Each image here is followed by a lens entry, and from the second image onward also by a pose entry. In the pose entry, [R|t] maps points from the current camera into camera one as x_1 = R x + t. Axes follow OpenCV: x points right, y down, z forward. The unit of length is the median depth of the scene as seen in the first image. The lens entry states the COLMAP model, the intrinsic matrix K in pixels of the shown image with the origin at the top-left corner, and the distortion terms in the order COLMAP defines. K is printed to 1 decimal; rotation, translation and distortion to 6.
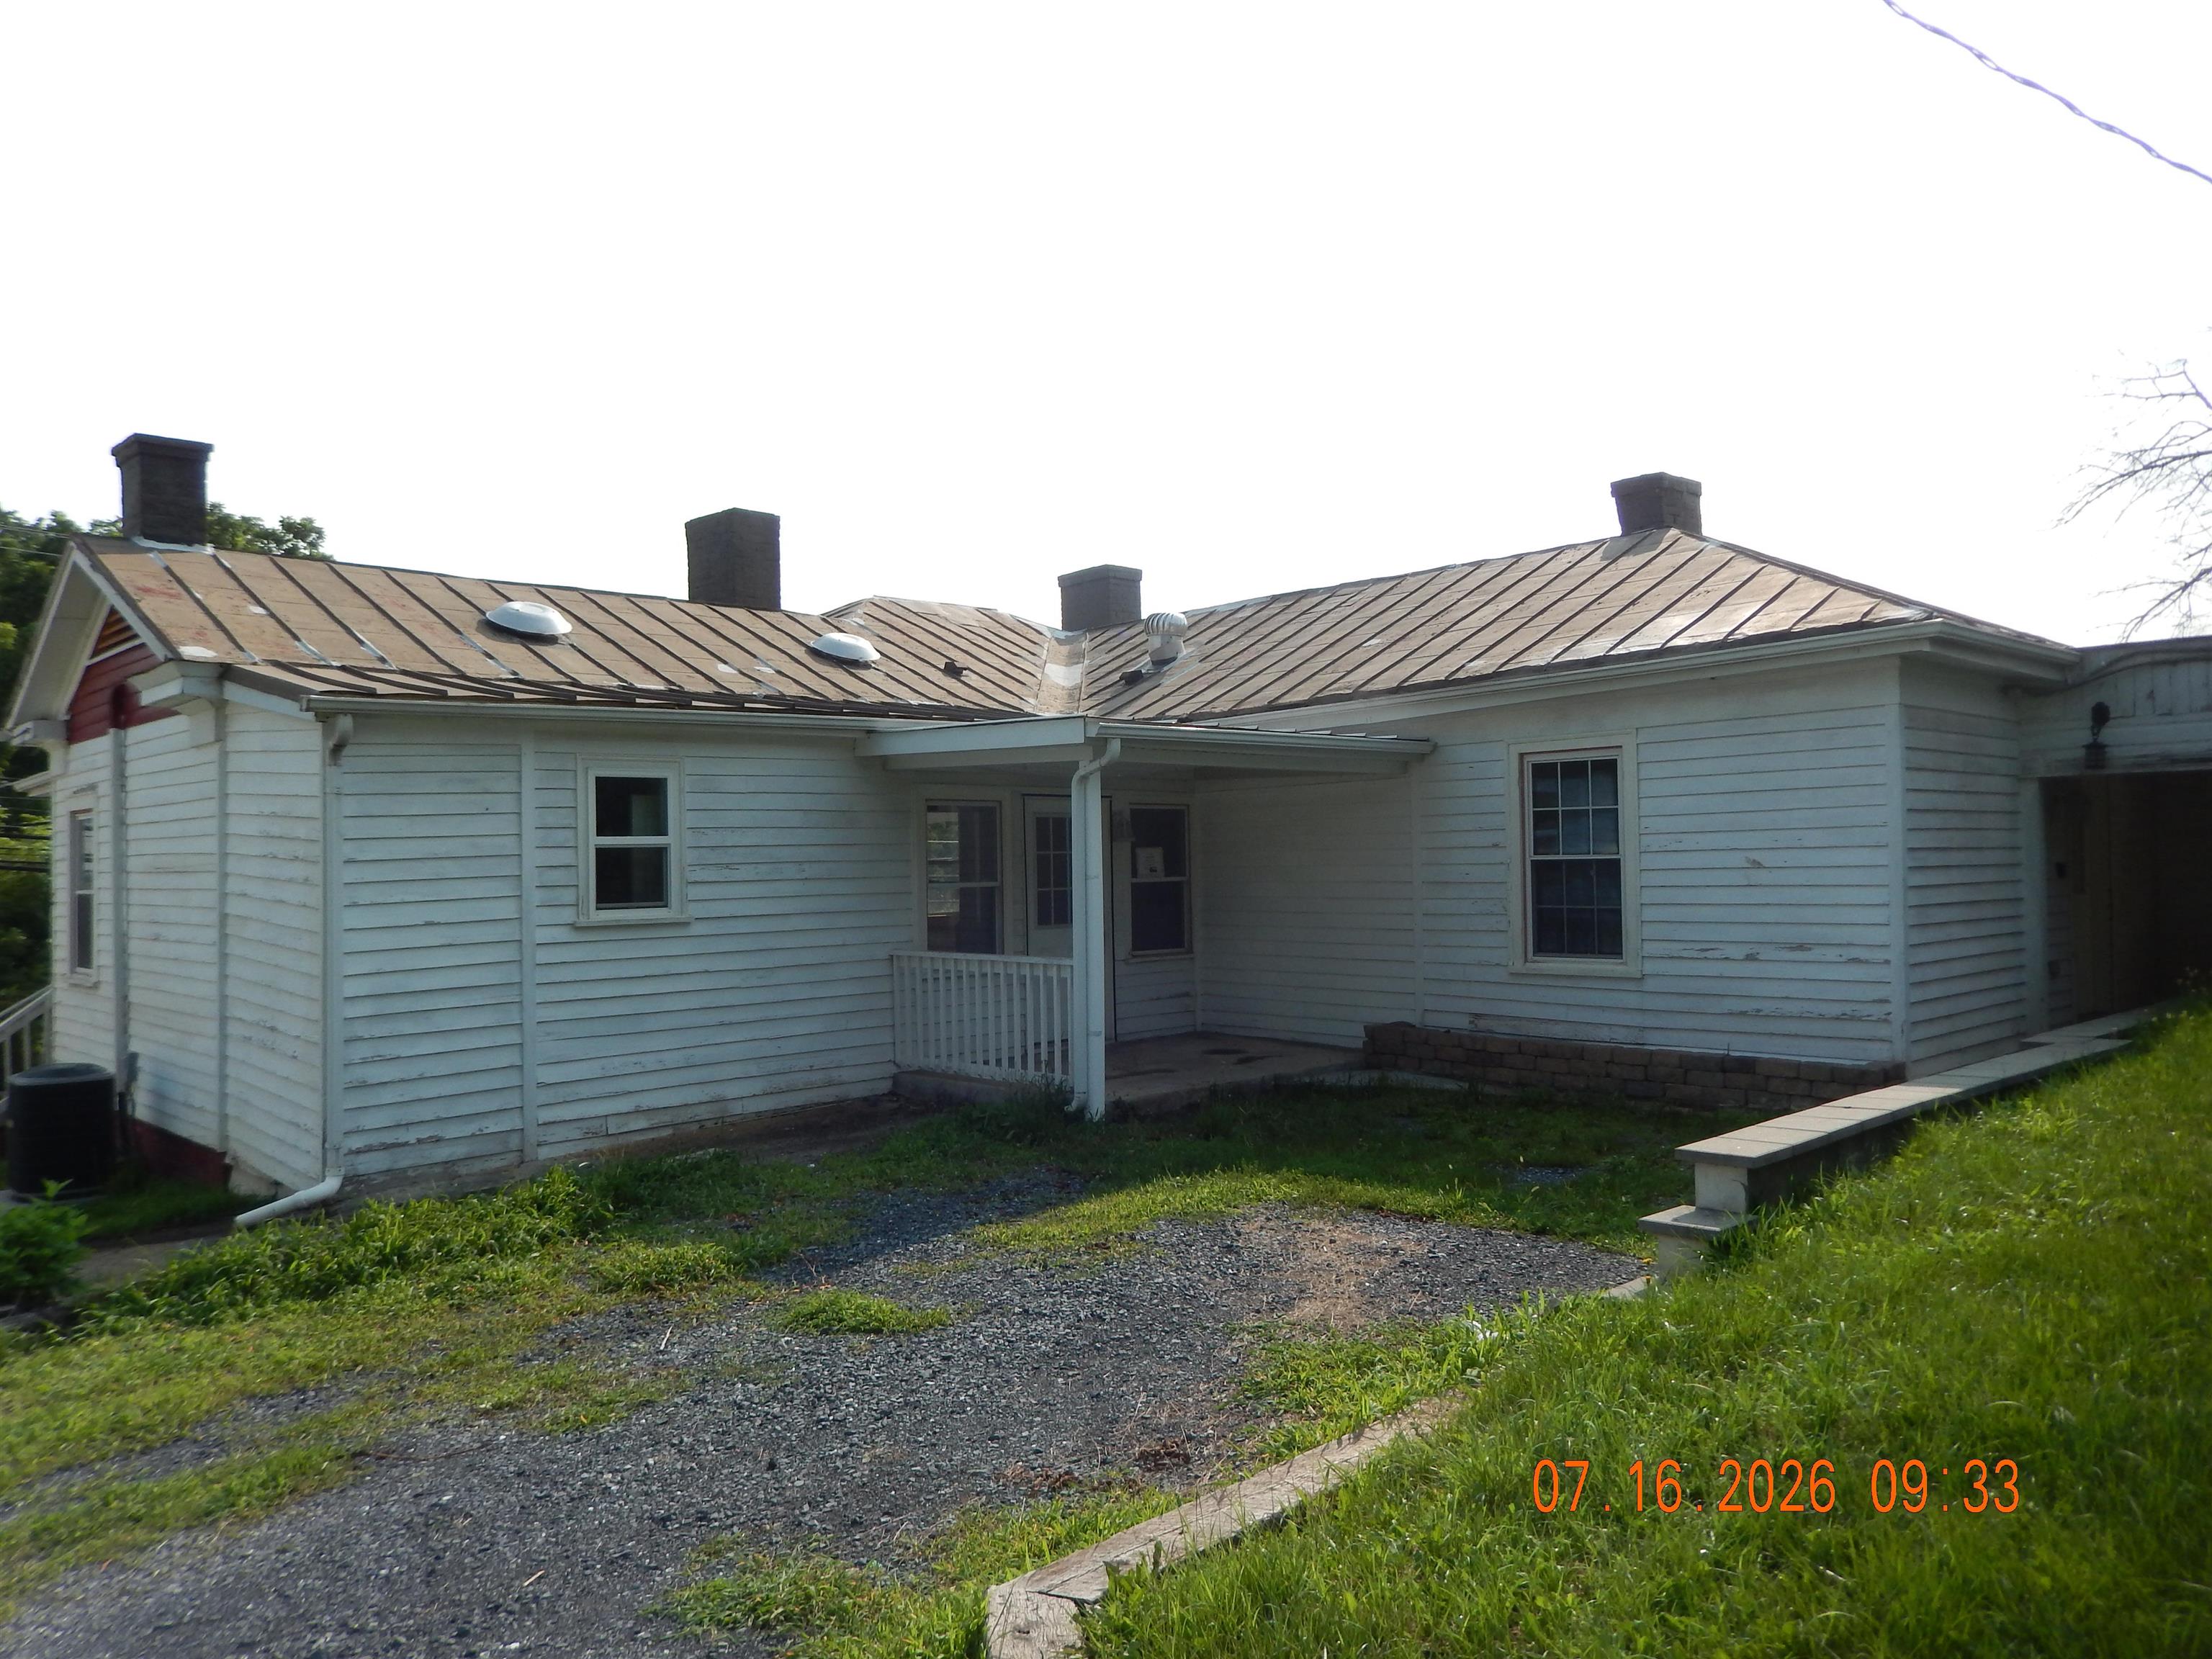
lens RADIAL K [[1639.1, 0, 1084.6], [0, 1639.1, 818.0], [0, 0, 1]] dist [0.004449, -0.006664]
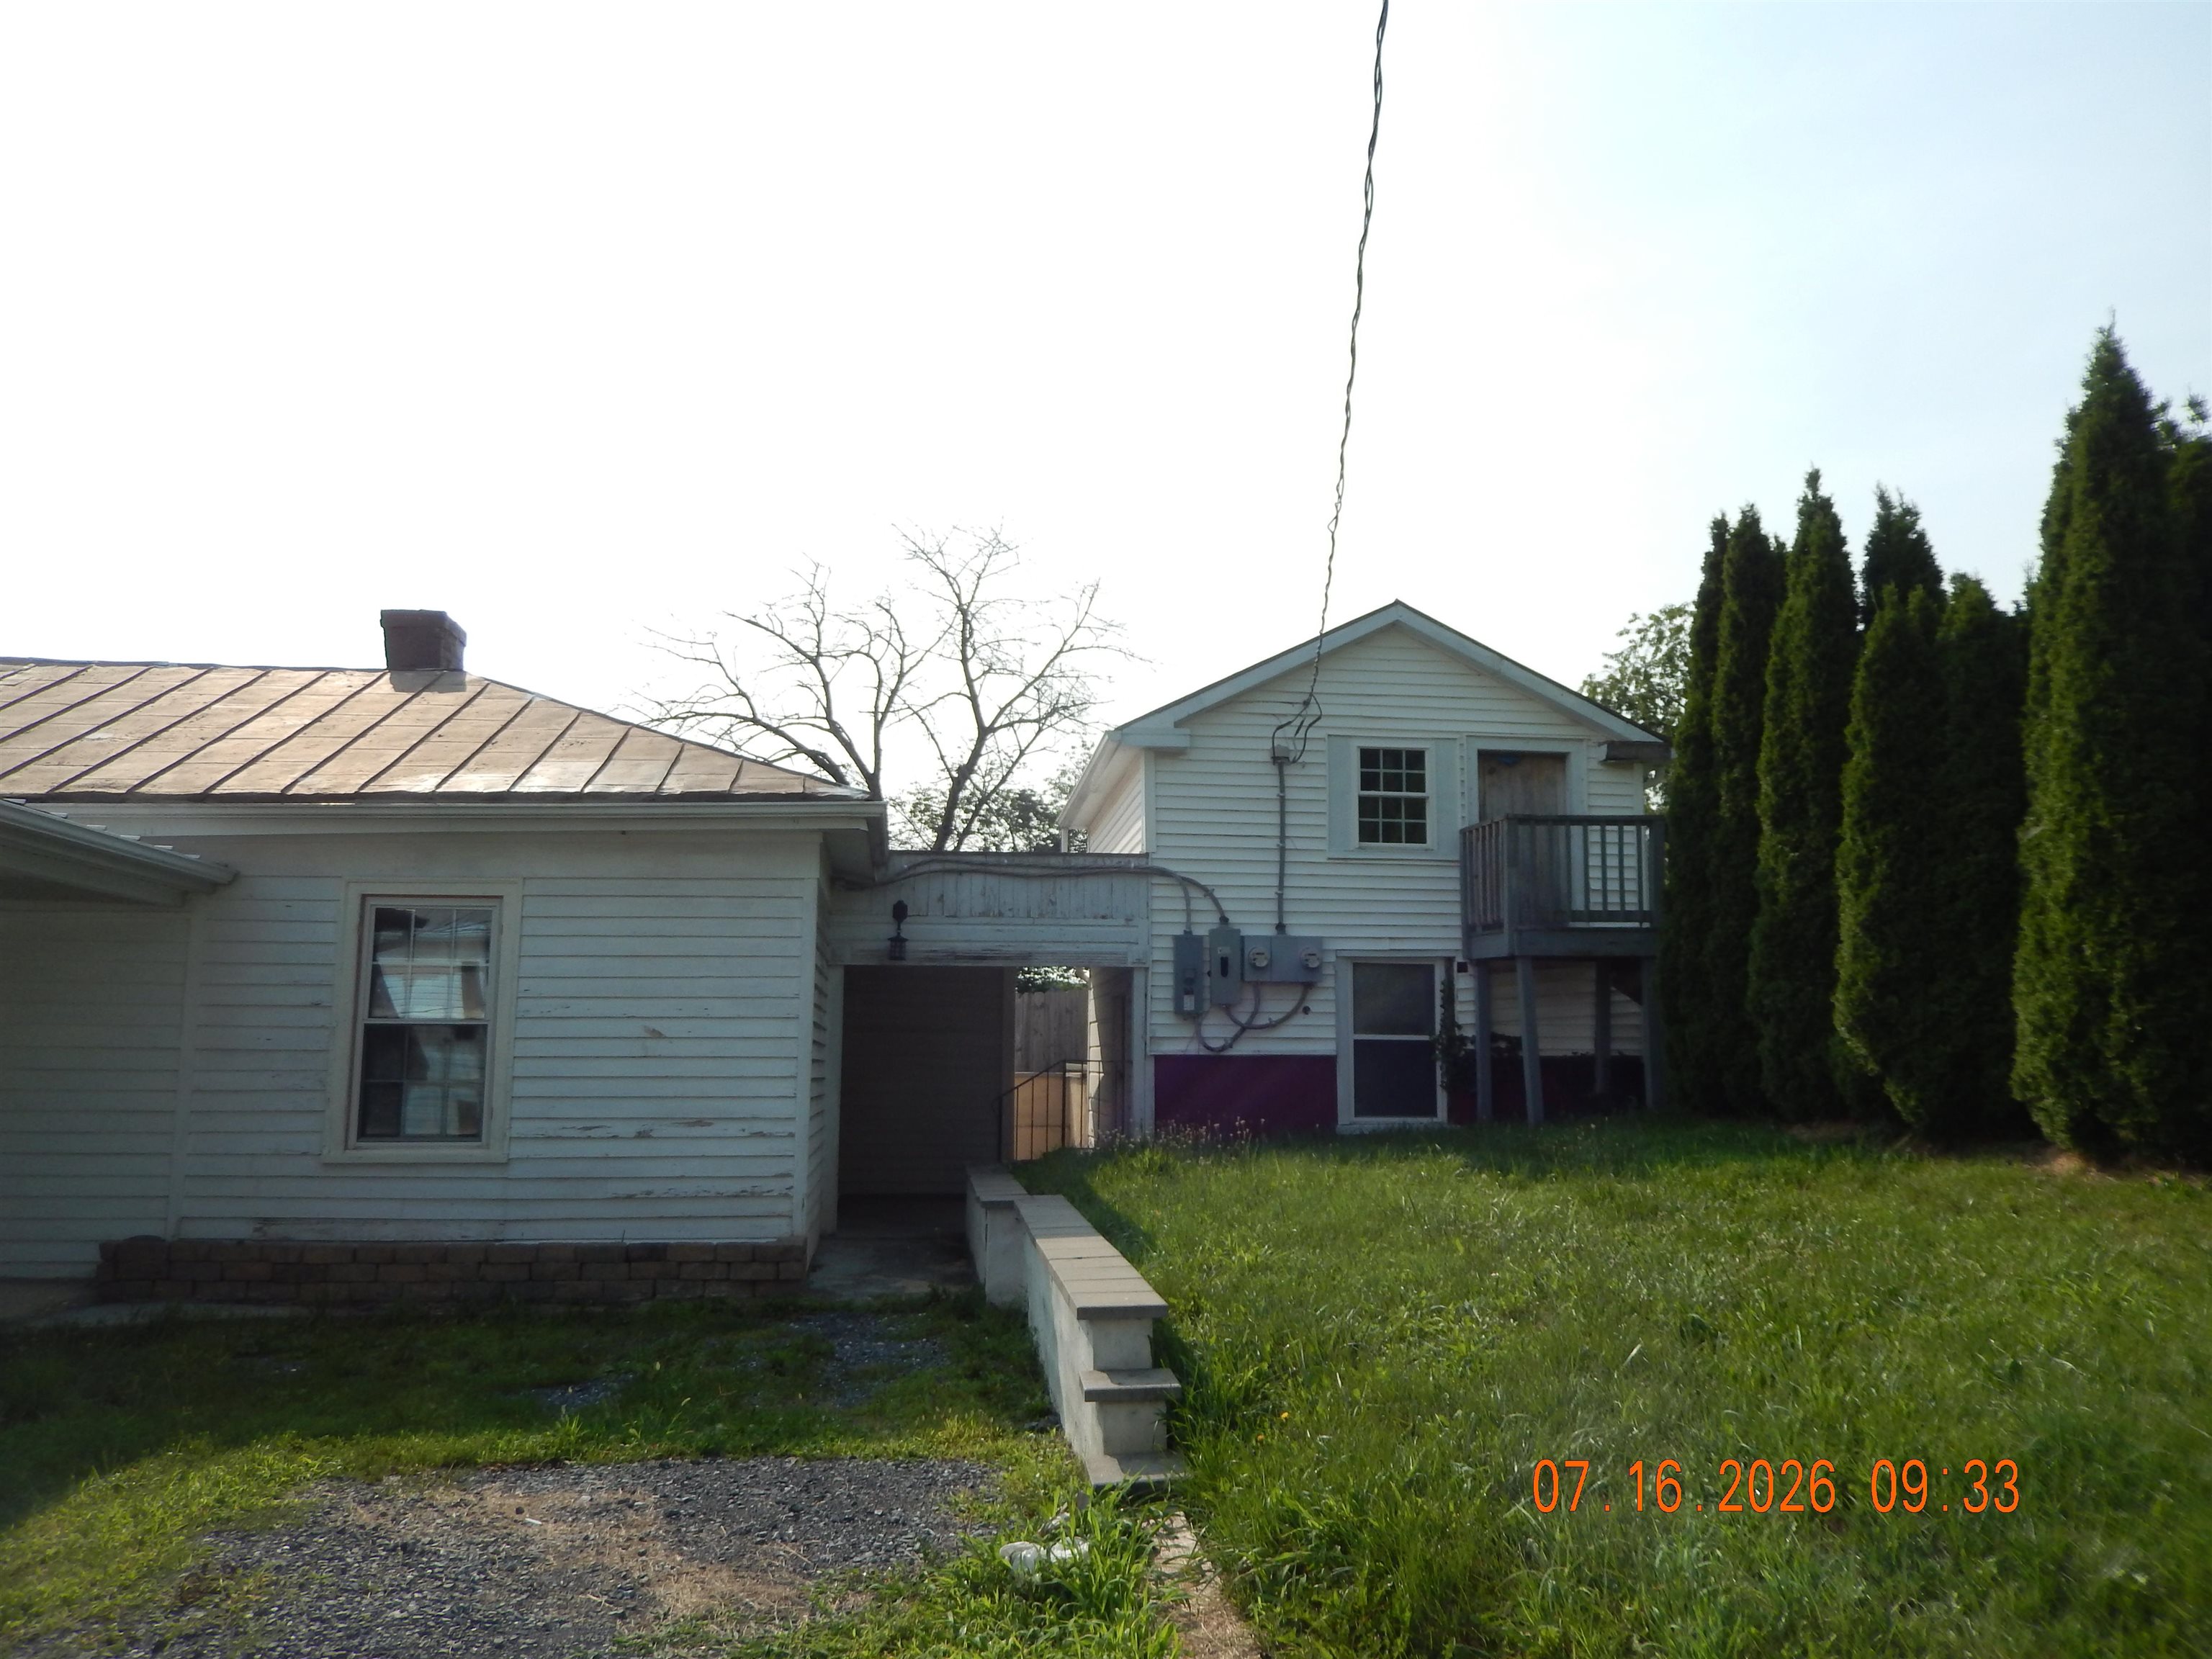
lens RADIAL K [[1639.1, 0, 1115.3], [0, 1639.1, 841.2], [0, 0, 1]] dist [0.004449, -0.006664]
pose [[0.595054, 0.129782, 0.793137, -0.185191], [-0.039902, 0.990429, -0.132129, 0.031116], [-0.802694, 0.046976, 0.594538, 0.217530]]
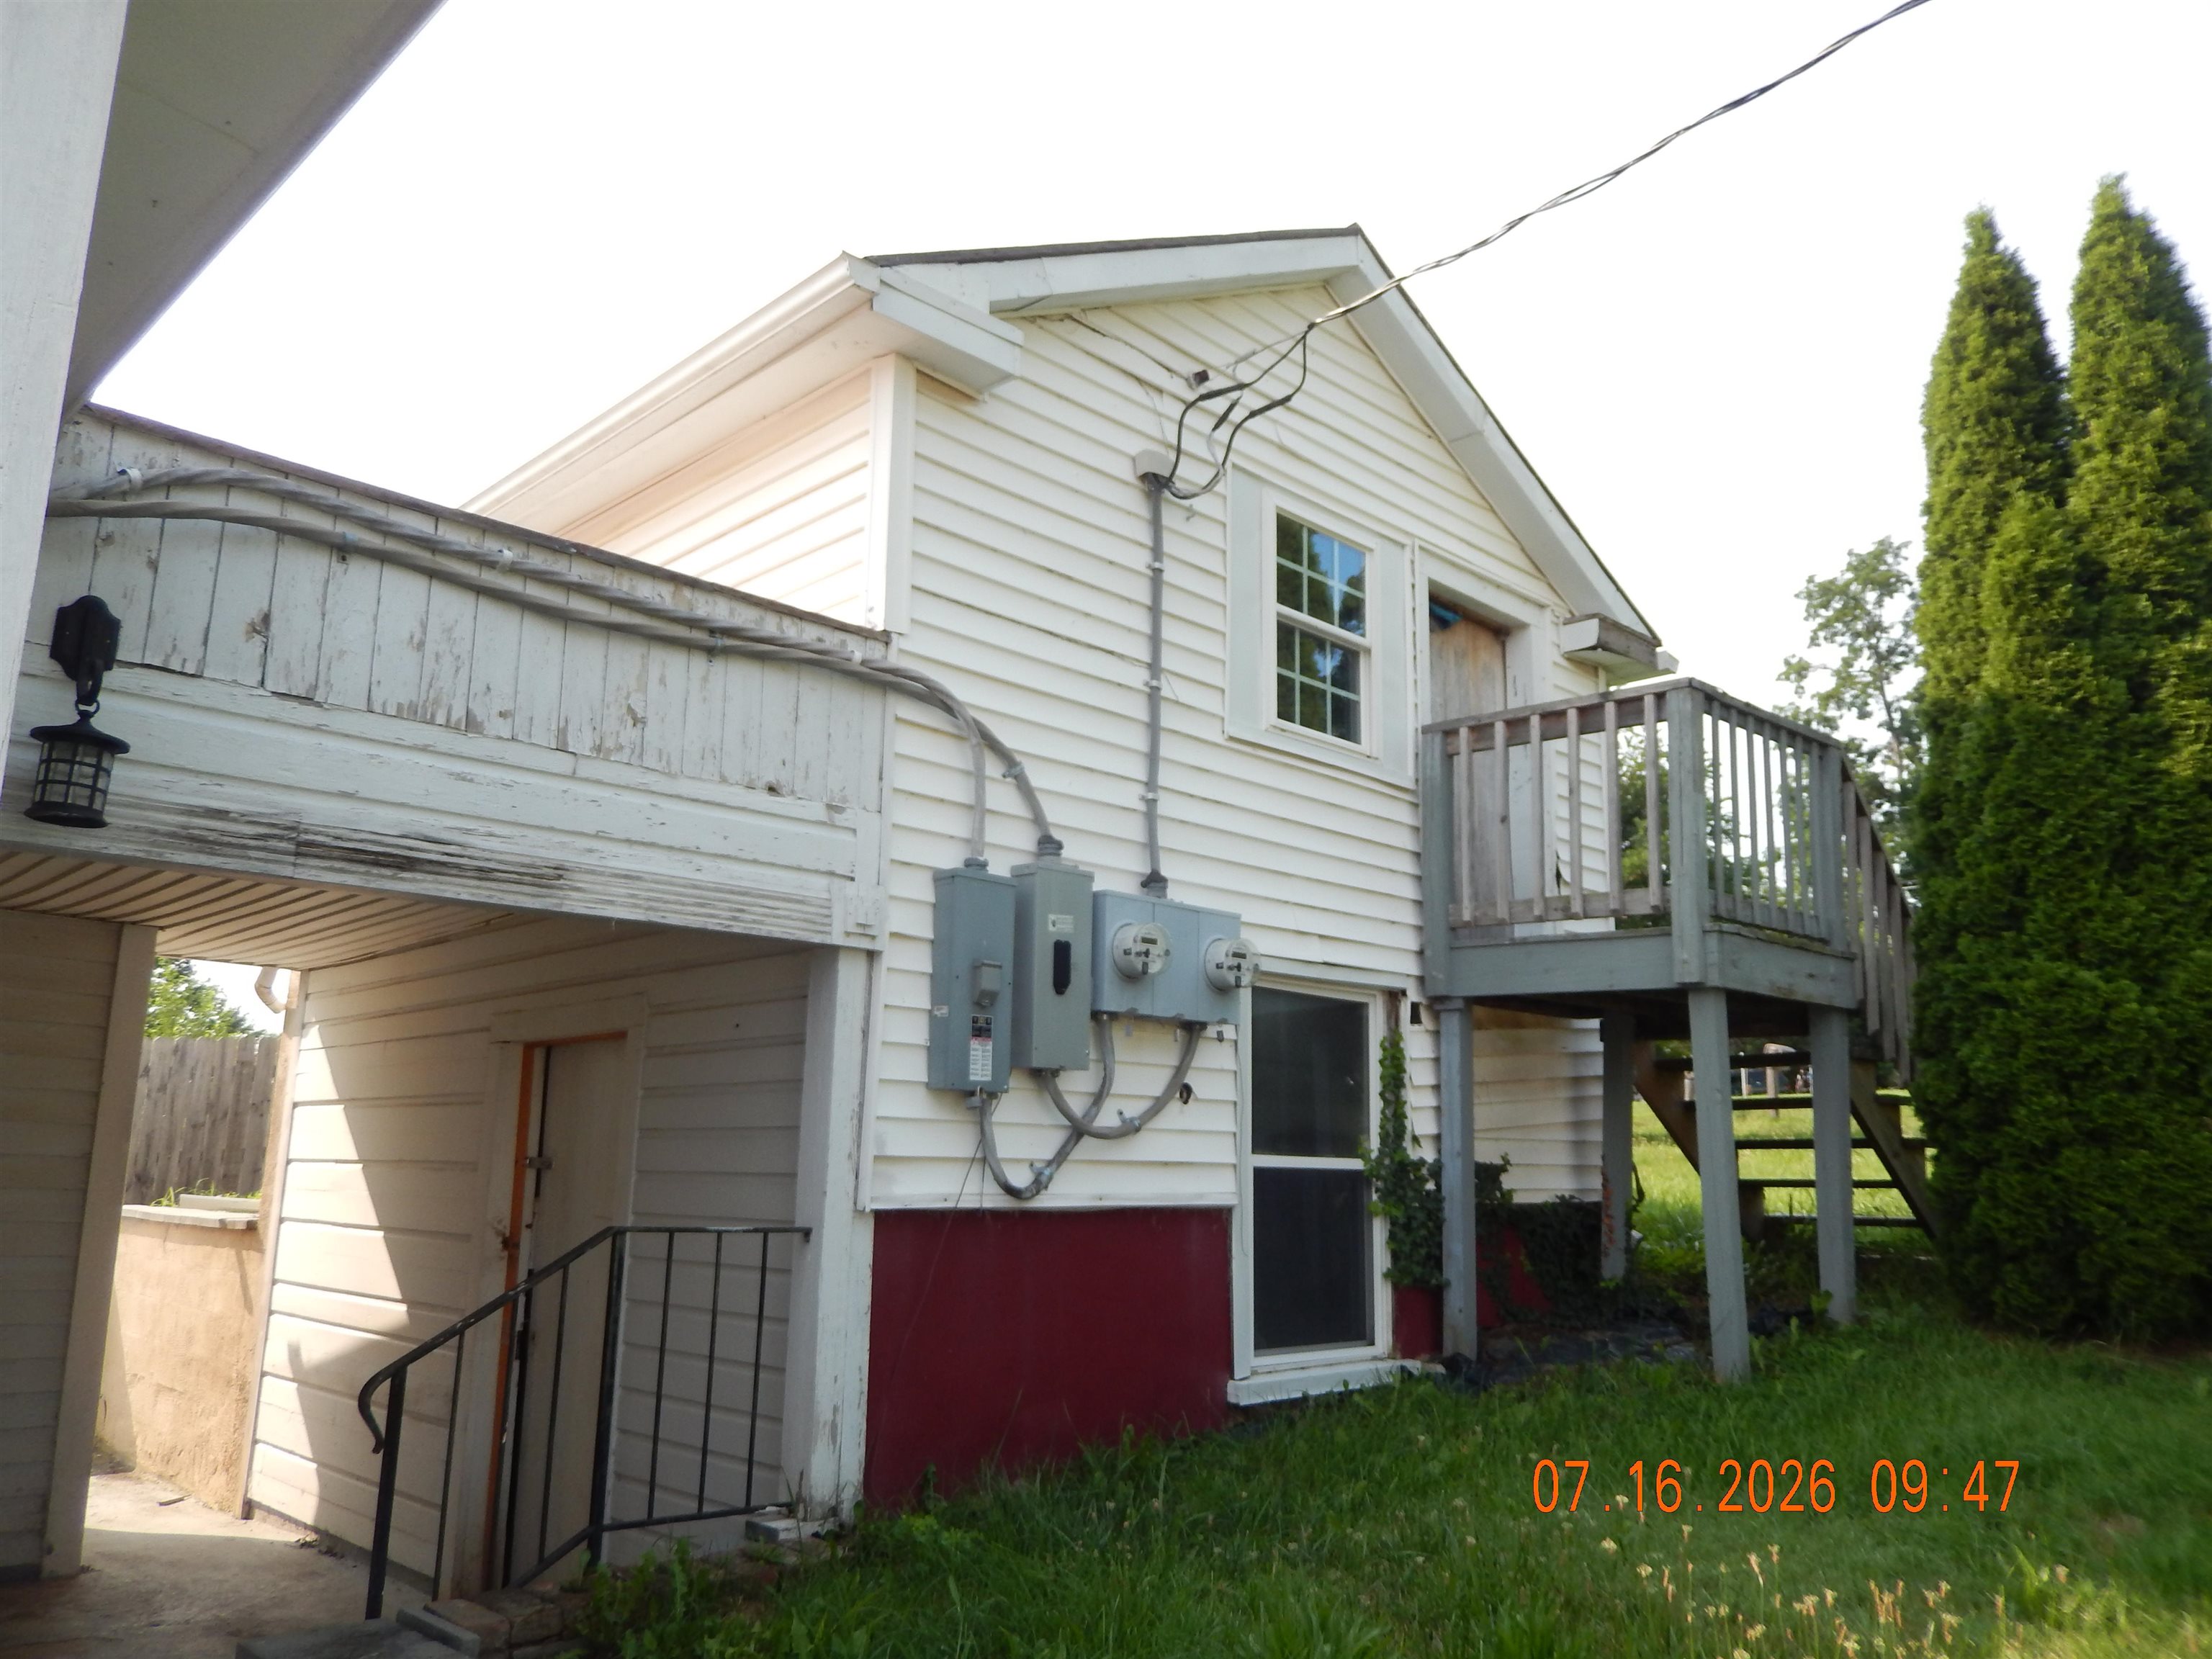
lens RADIAL K [[1639.1, 0, 1086.9], [0, 1639.1, 843.2], [0, 0, 1]] dist [0.004449, -0.006664]
pose [[-0.033633, 0.221071, 0.974678, 0.348560], [-0.037749, 0.974252, -0.222277, 0.026835], [-0.998721, -0.044269, -0.024422, 0.836546]]
